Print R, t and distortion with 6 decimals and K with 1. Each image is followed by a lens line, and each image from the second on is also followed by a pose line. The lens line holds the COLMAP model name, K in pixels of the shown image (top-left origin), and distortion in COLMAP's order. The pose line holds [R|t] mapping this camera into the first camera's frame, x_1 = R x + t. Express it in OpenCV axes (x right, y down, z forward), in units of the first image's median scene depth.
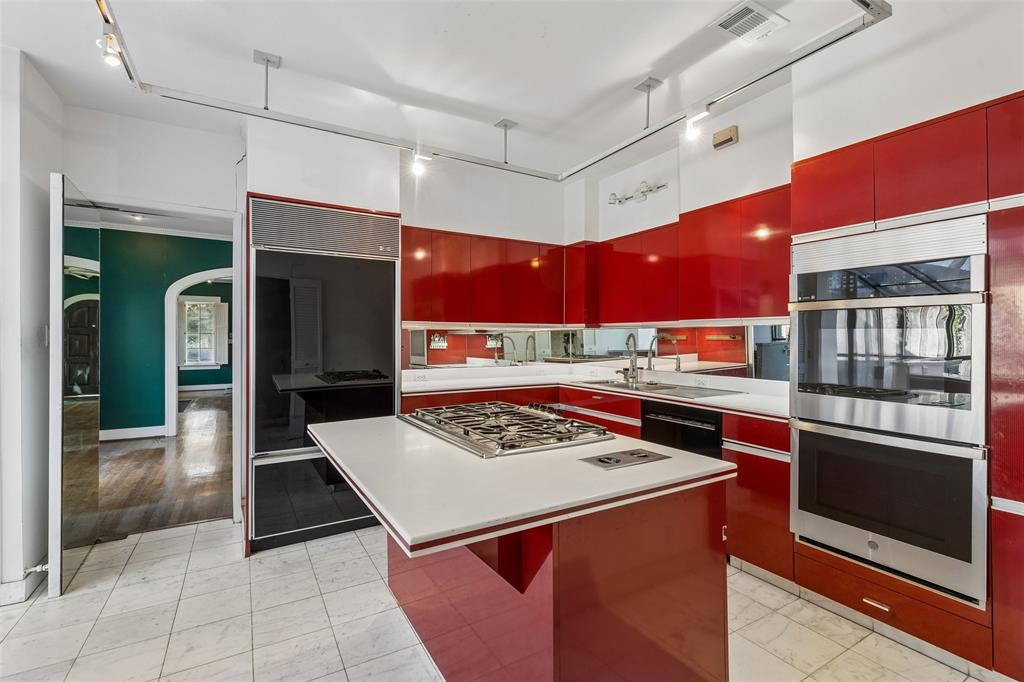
lens RADIAL K [[465.7, 0, 503.6], [0, 465.7, 340.7], [0, 0, 1]] dist [-0.002096, -0.000336]
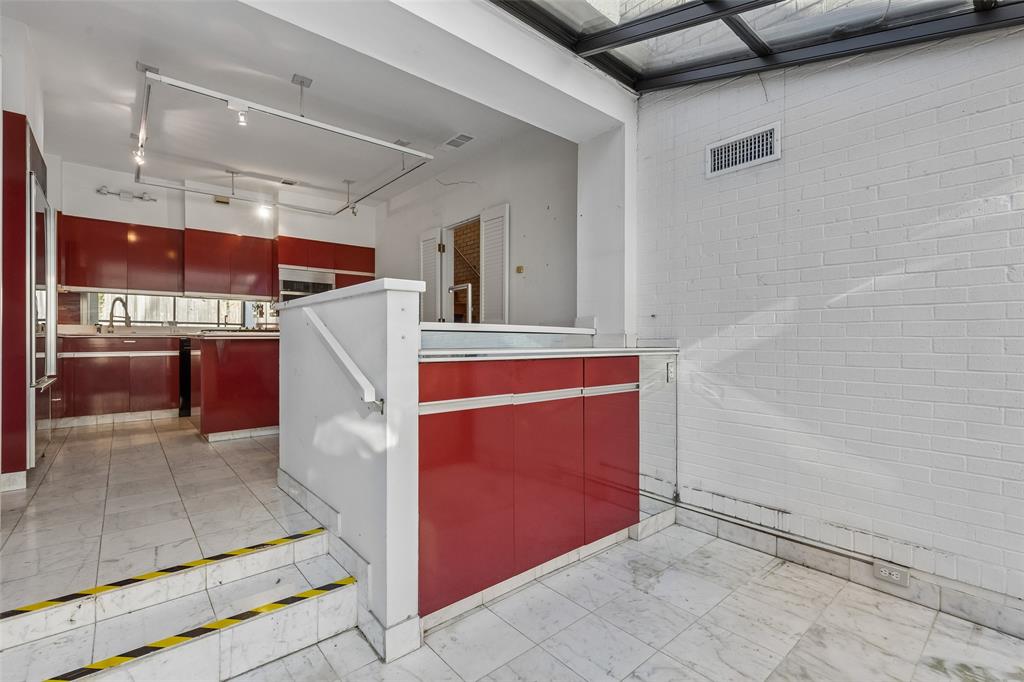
lens RADIAL K [[465.7, 0, 503.6], [0, 465.7, 340.7], [0, 0, 1]] dist [-0.002096, -0.000336]
pose [[-0.168602, -0.001474, 0.985683, -1.740189], [0.005768, 0.999980, 0.002482, 0.157321], [-0.985667, 0.006104, -0.168590, 0.197282]]
